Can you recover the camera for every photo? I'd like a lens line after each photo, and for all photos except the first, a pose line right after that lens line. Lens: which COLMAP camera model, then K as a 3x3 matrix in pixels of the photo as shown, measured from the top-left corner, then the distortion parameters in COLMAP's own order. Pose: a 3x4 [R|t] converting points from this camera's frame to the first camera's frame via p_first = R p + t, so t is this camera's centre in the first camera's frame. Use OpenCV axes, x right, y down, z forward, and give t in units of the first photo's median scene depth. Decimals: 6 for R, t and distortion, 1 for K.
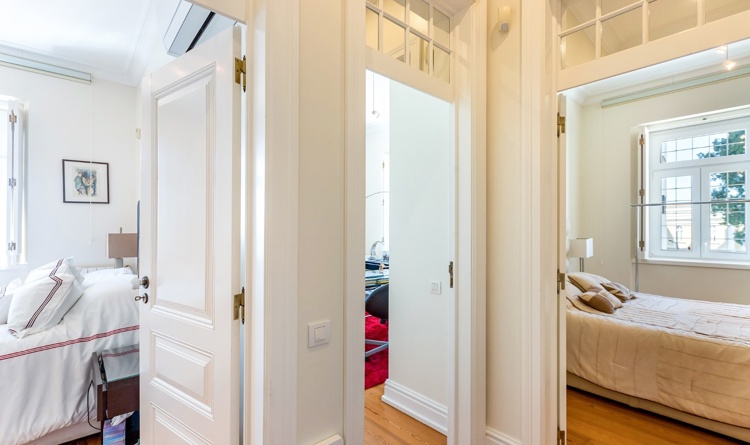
lens RADIAL K [[342.3, 0, 374.9], [0, 342.3, 225.3], [0, 0, 1]] dist [-0.001544, 0.000164]
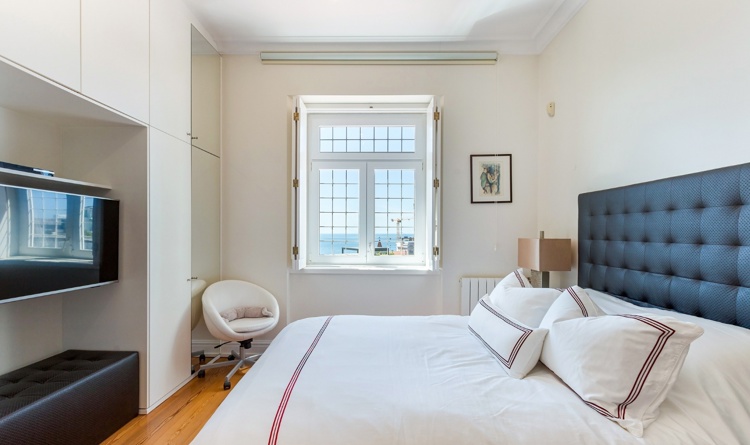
lens RADIAL K [[342.3, 0, 374.5], [0, 342.3, 227.7], [0, 0, 1]] dist [-0.001544, 0.000164]
pose [[0.744460, -0.009227, -0.667604, -0.491843], [0.004965, 0.999953, -0.008284, 0.003190], [0.667649, 0.002852, 0.744471, 0.162130]]
